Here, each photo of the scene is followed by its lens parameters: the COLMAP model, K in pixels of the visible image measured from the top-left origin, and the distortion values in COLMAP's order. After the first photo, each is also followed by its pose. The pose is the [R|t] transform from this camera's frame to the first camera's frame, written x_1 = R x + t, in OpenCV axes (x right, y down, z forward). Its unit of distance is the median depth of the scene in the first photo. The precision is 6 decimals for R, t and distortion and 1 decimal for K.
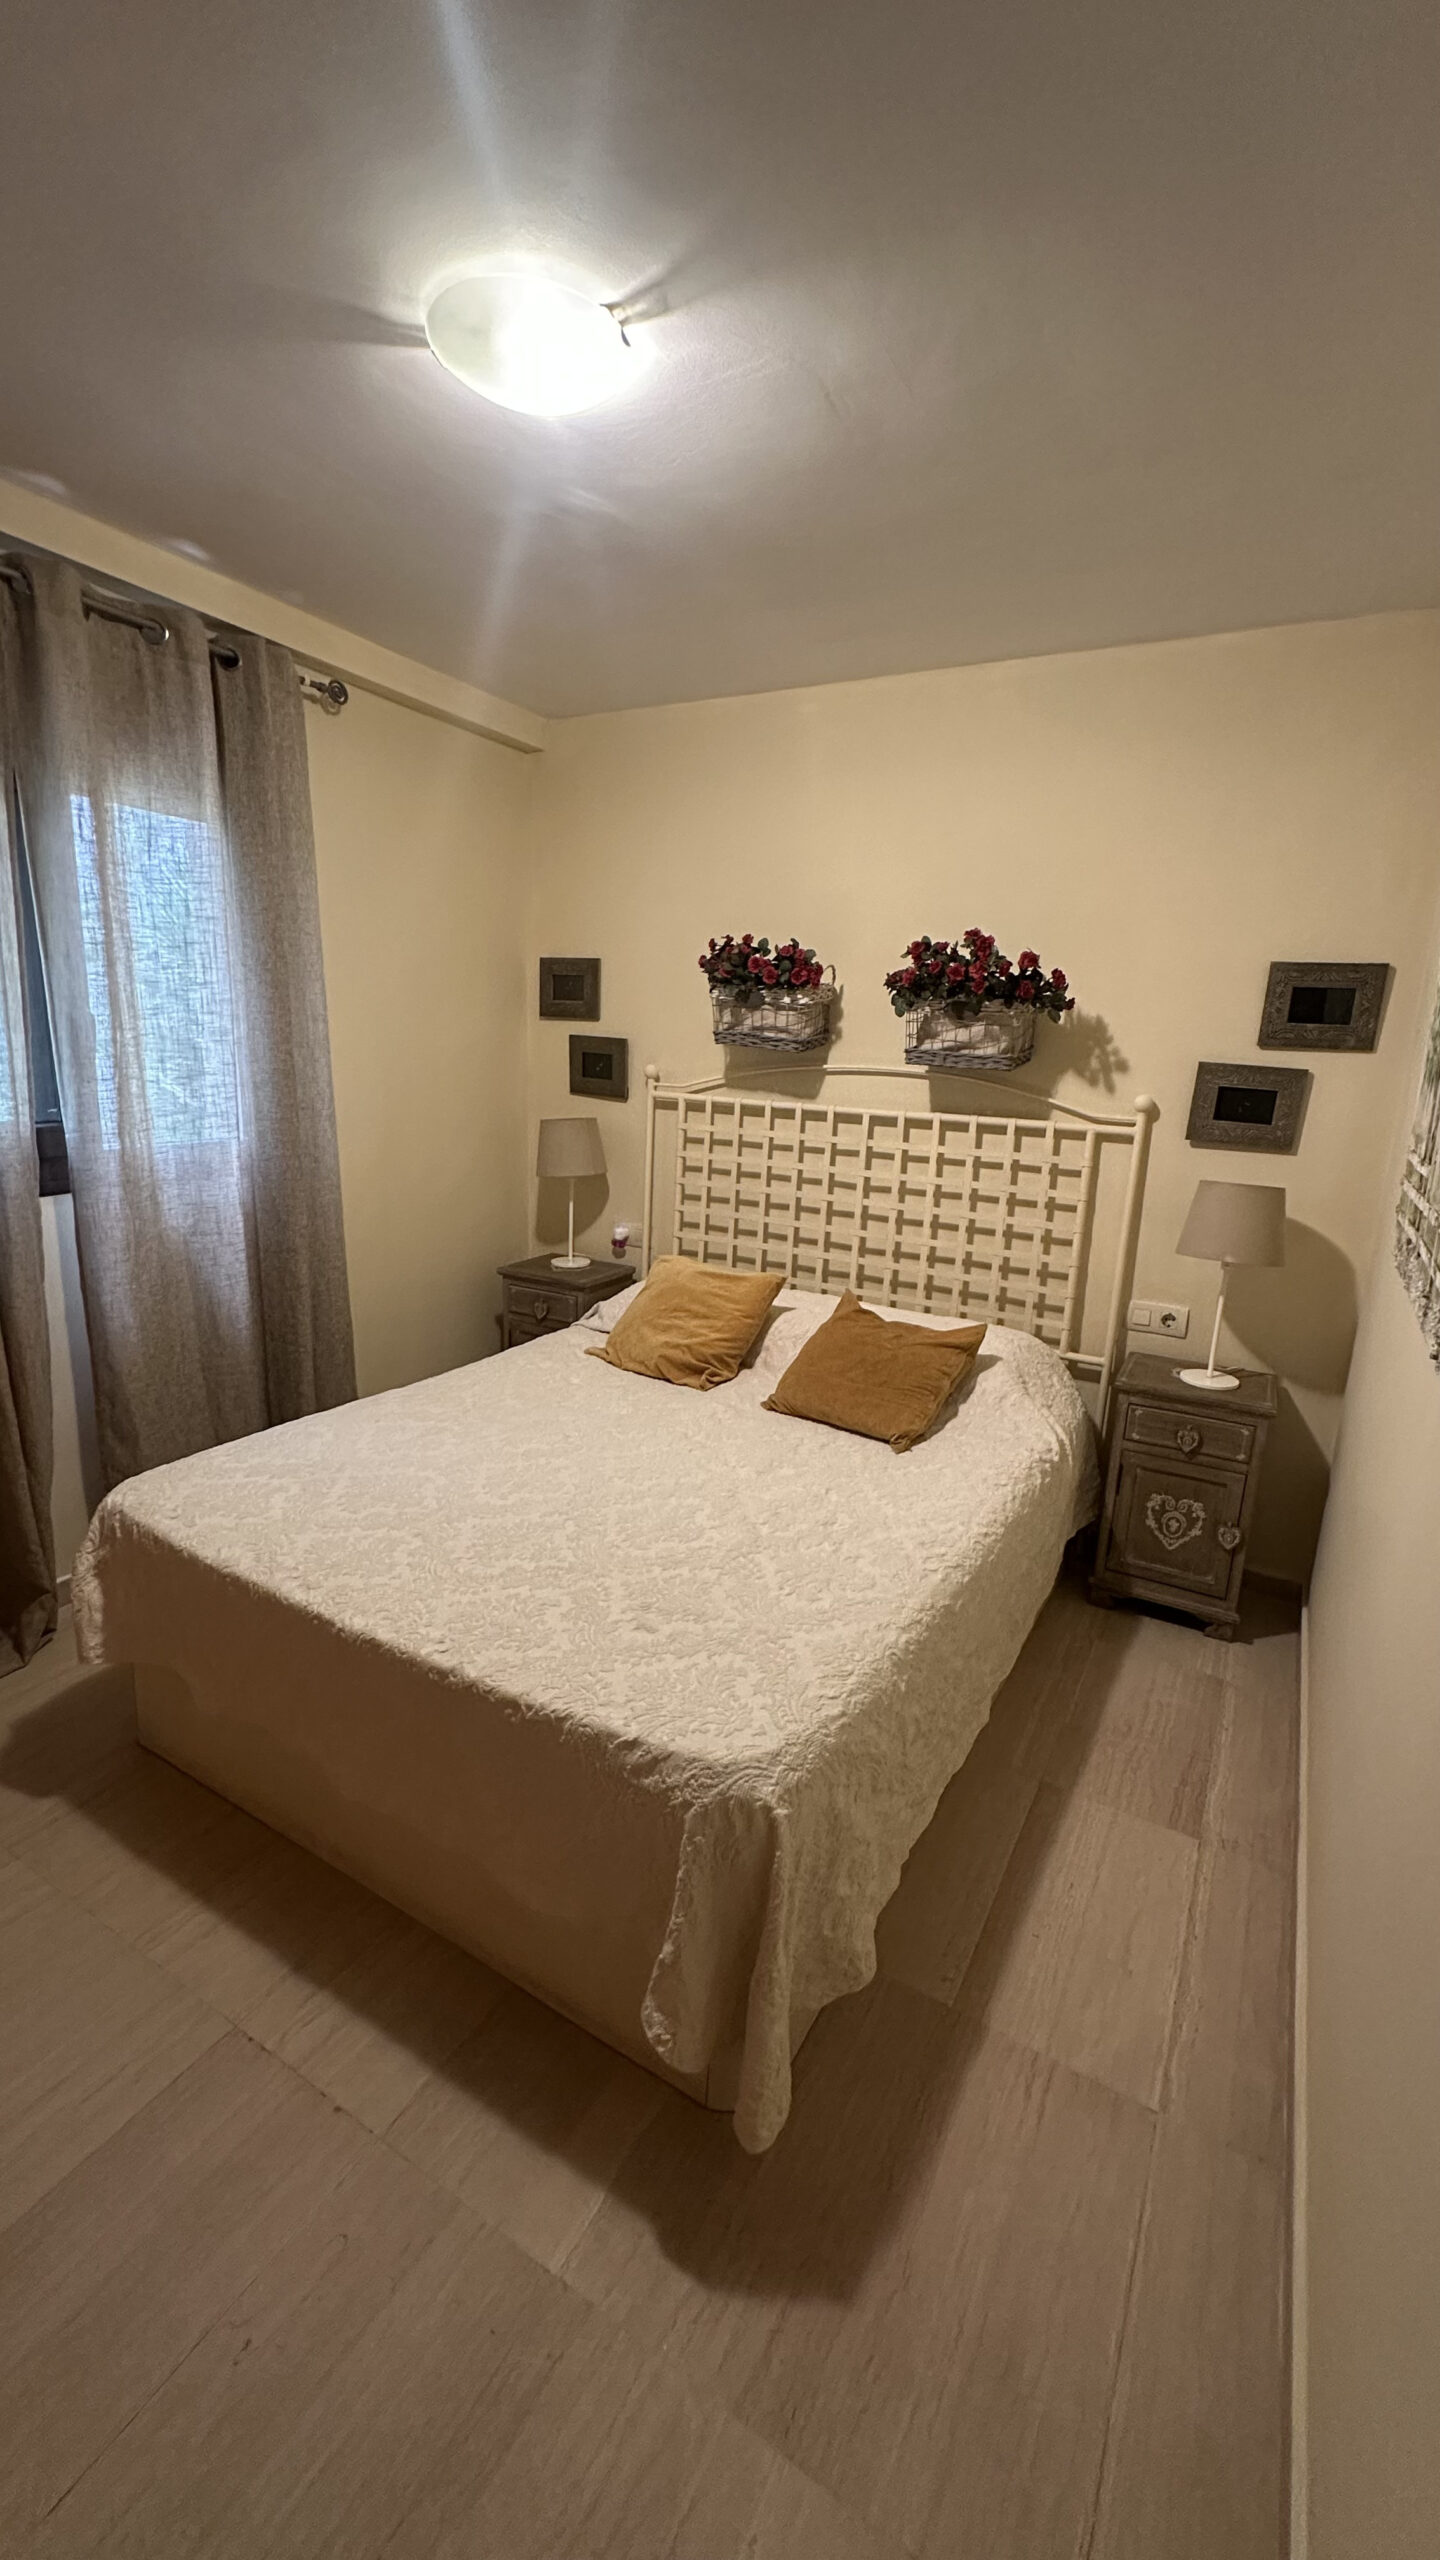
lens RADIAL K [[1030.9, 0, 724.7], [0, 1030.9, 1285.3], [0, 0, 1]] dist [-0.012786, 0.000777]
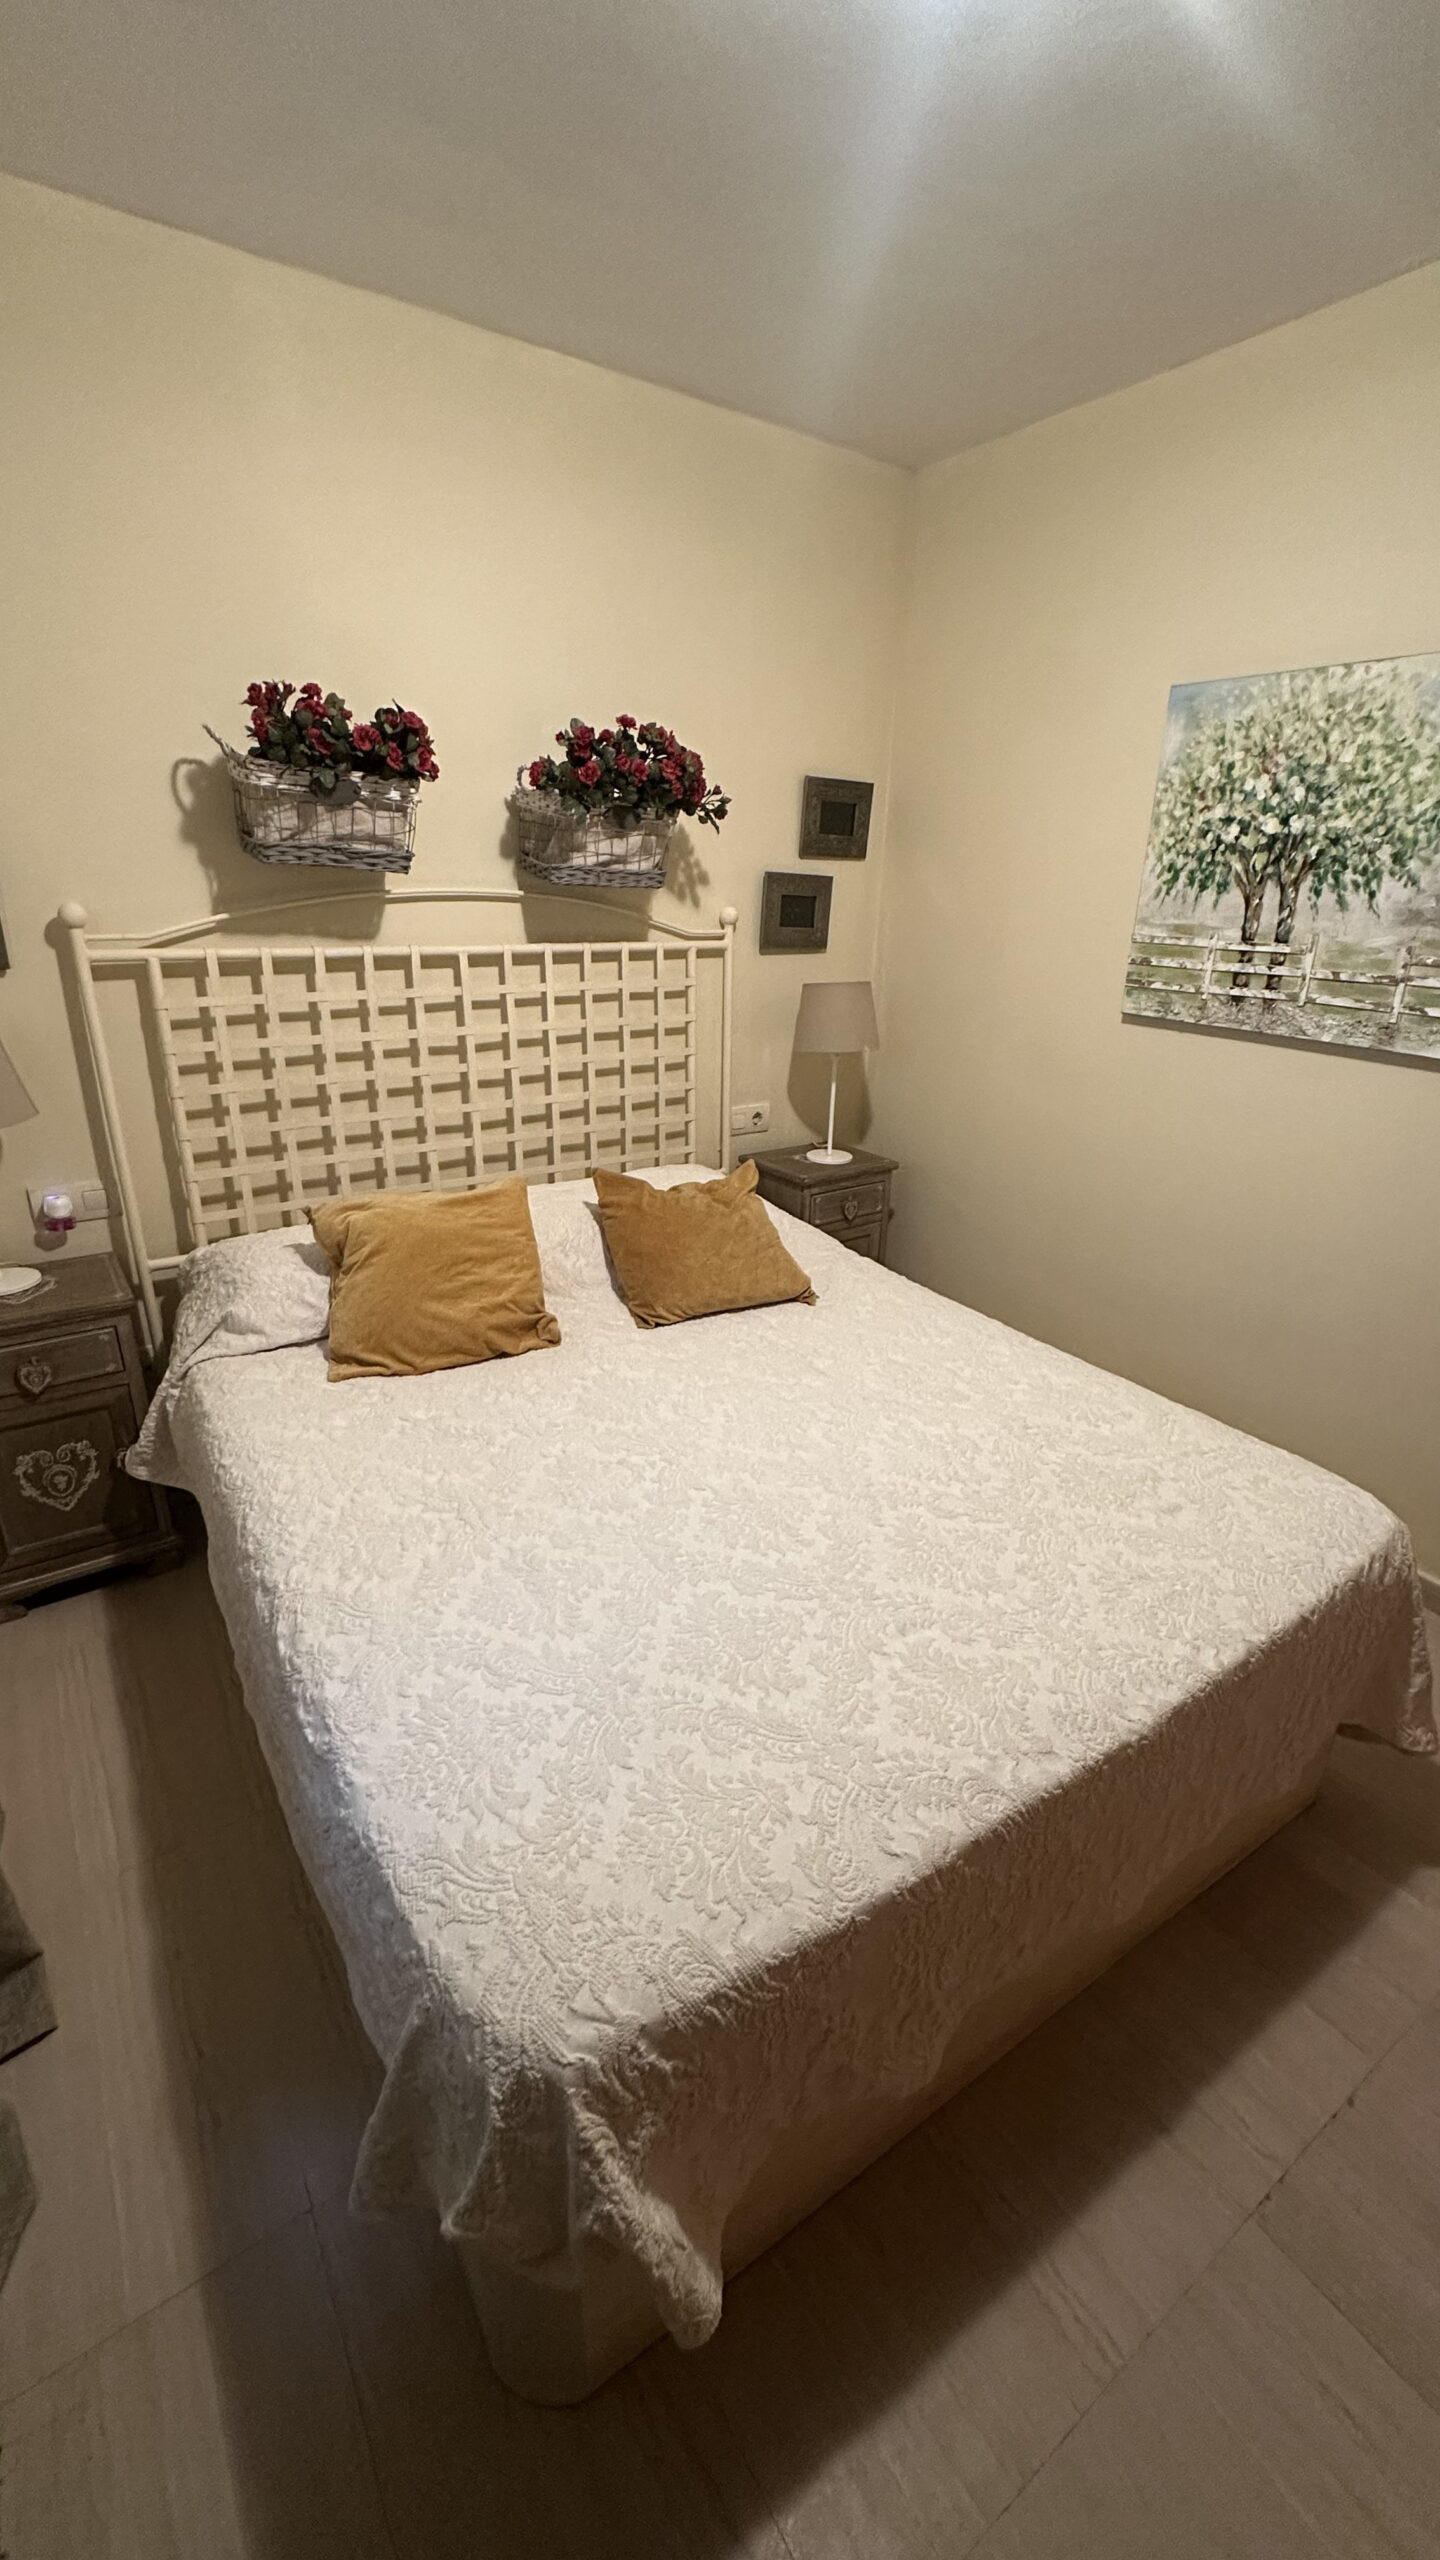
lens RADIAL K [[1030.9, 0, 710.6], [0, 1030.9, 1289.5], [0, 0, 1]] dist [-0.012786, 0.000777]
pose [[0.439964, -0.361215, 0.822165, -0.589307], [0.204835, 0.931767, 0.299755, -0.142909], [-0.874342, 0.036527, 0.483933, 0.539157]]
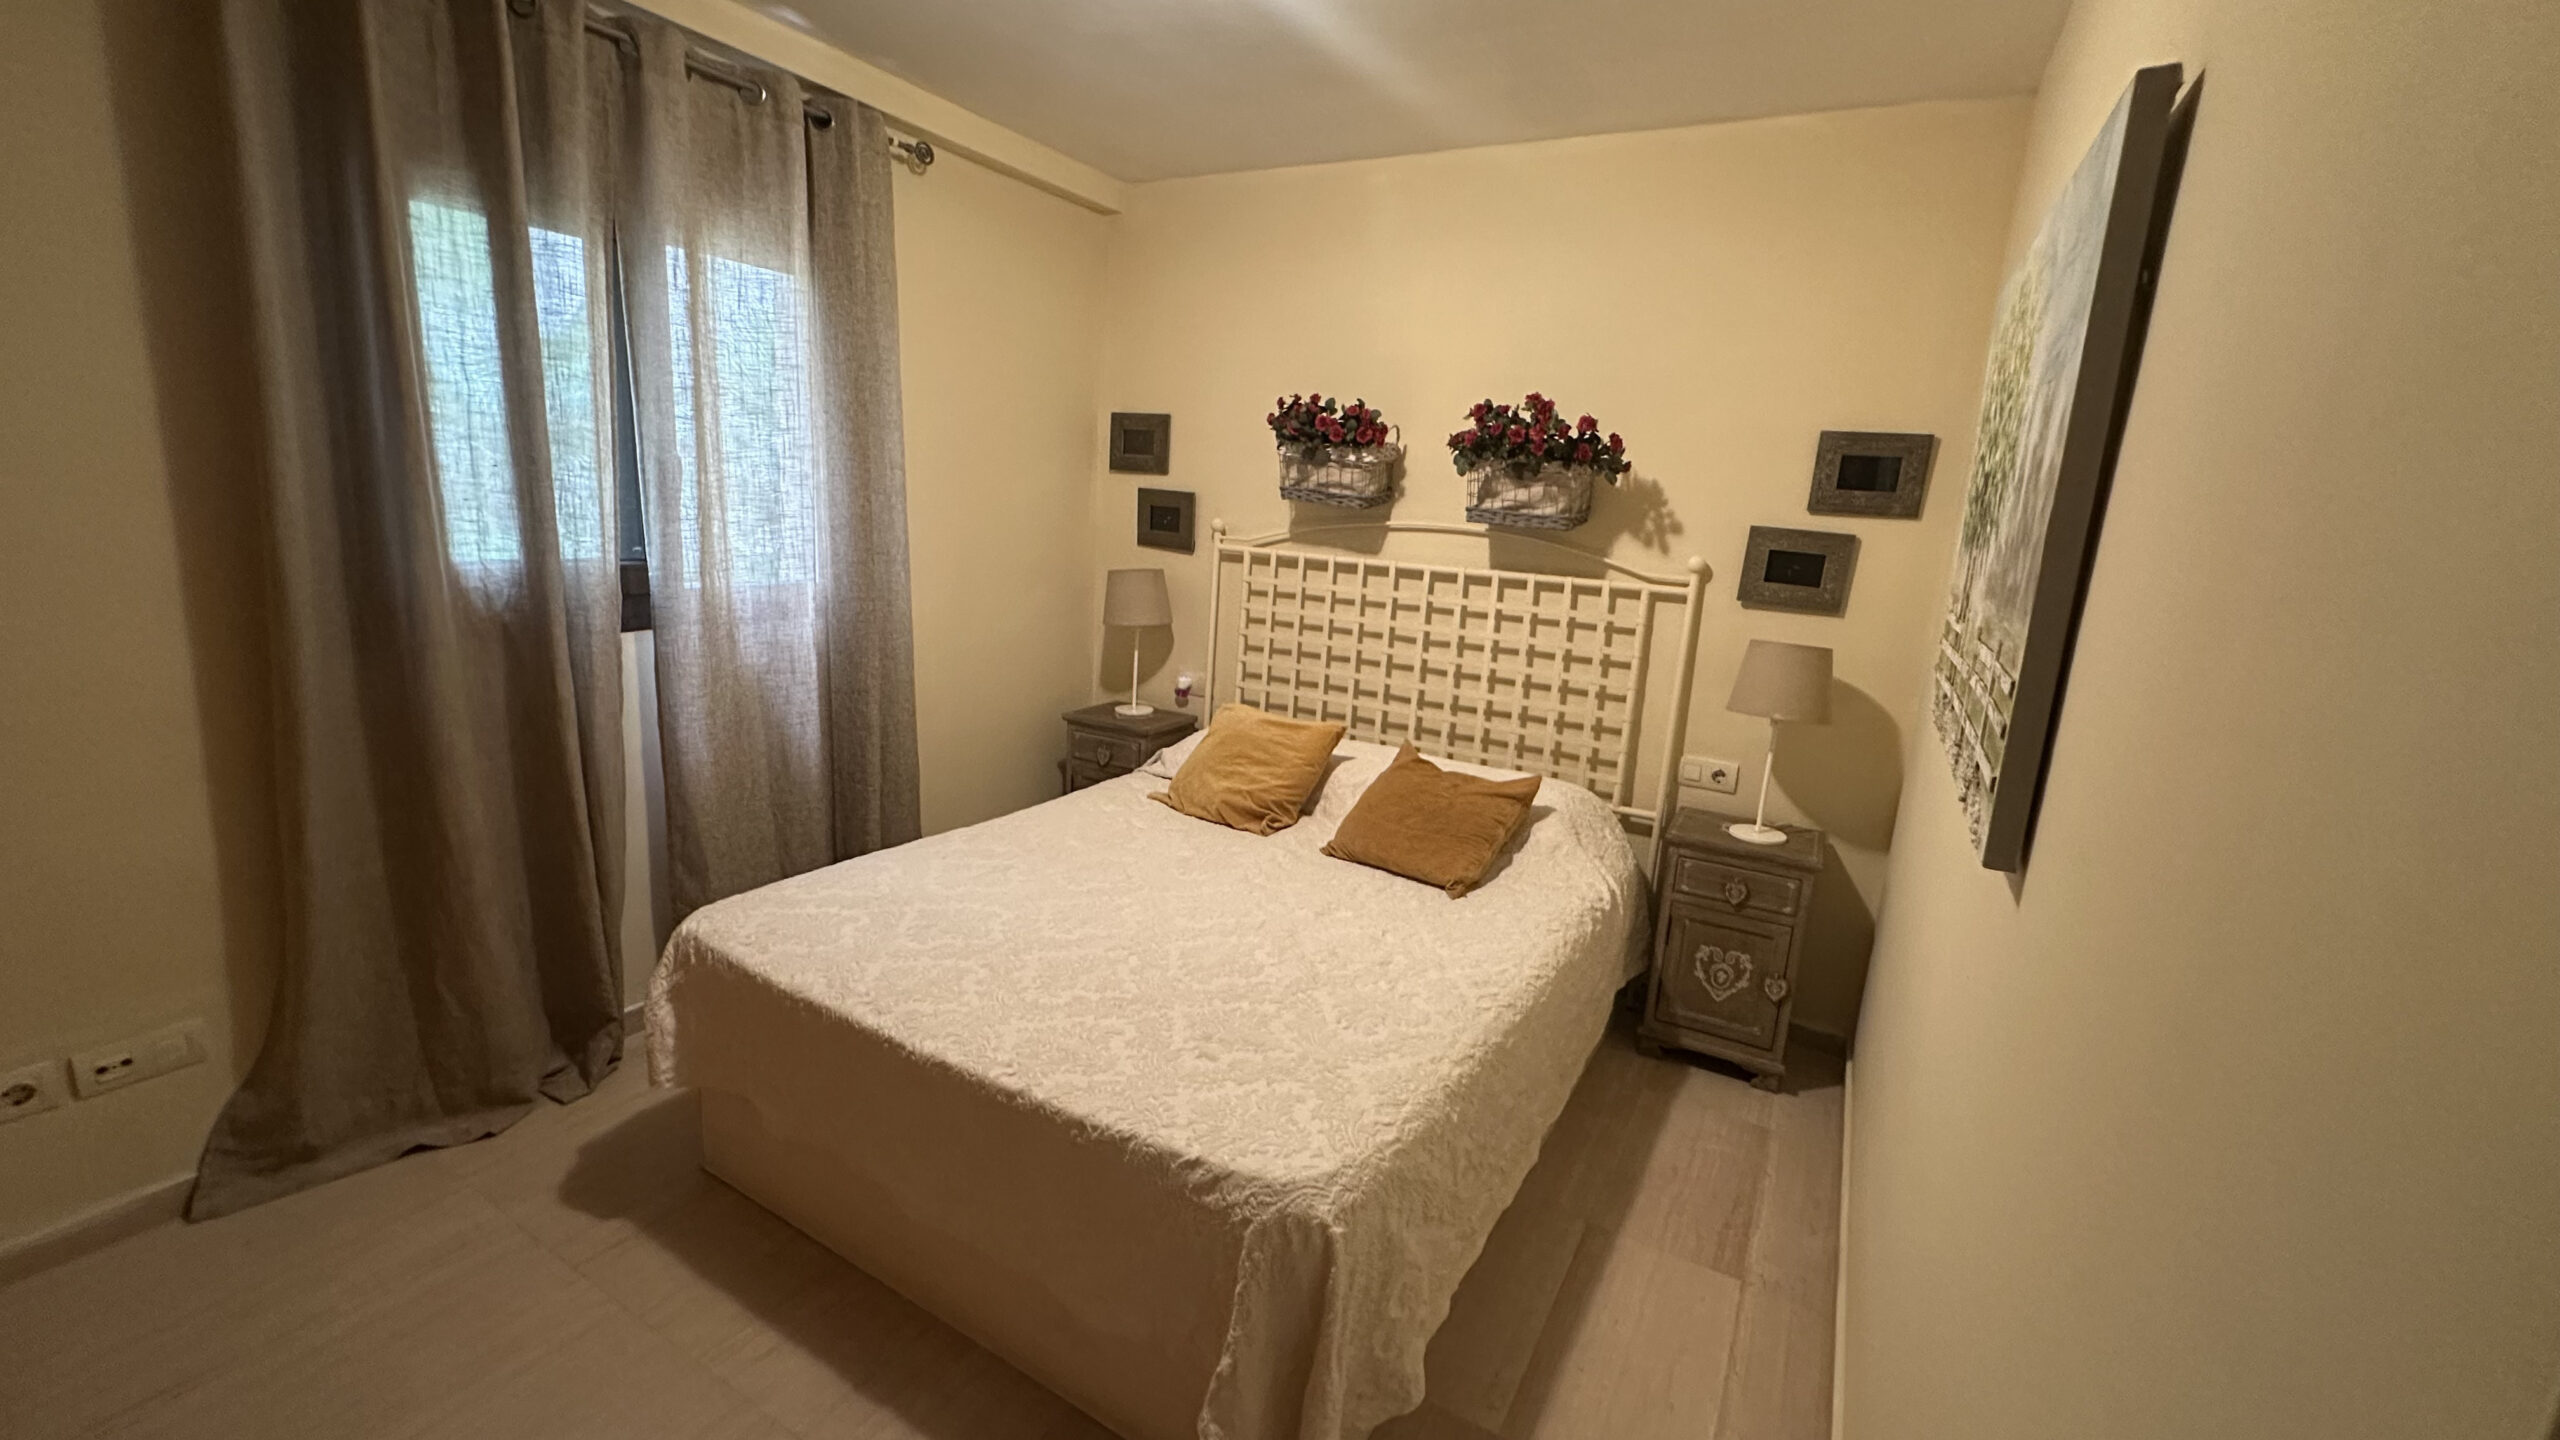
lens RADIAL K [[1030.9, 0, 1284.5], [0, 1030.9, 718.8], [0, 0, 1]] dist [-0.012786, 0.000777]
pose [[0.999789, 0.020284, 0.003295, -0.005751], [-0.020199, 0.999511, -0.023877, 0.010332], [-0.003778, 0.023806, 0.999709, -0.024603]]
